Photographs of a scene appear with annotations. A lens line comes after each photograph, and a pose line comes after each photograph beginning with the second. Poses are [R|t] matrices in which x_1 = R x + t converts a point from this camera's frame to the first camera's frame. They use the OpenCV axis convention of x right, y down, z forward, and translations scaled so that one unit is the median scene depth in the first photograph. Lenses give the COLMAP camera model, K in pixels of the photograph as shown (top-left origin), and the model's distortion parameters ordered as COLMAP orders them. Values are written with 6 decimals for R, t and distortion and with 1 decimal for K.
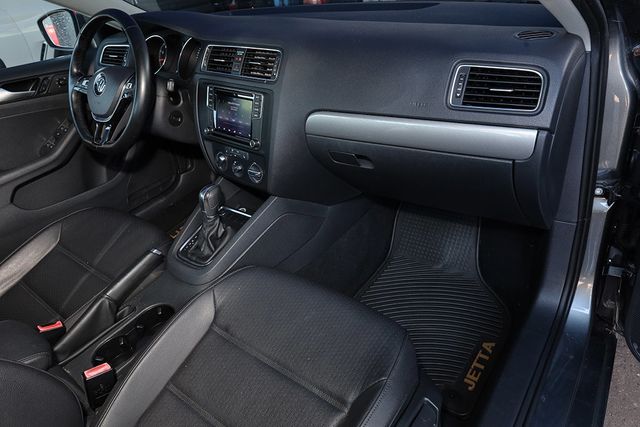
lens RADIAL K [[423.7, 0, 321.1], [0, 423.7, 214.4], [0, 0, 1]] dist [-0.003244, -0.001580]
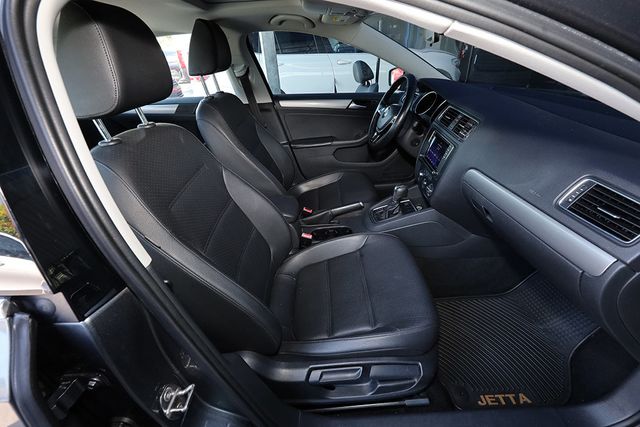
lens RADIAL K [[262.7, 0, 321.2], [0, 262.7, 213.8], [0, 0, 1]] dist [0.001055, 0.000451]
pose [[0.621680, 0.486825, -0.613609, 0.256258], [-0.435182, 0.866031, 0.246186, -0.088679], [0.651254, 0.113983, 0.750251, -0.011184]]
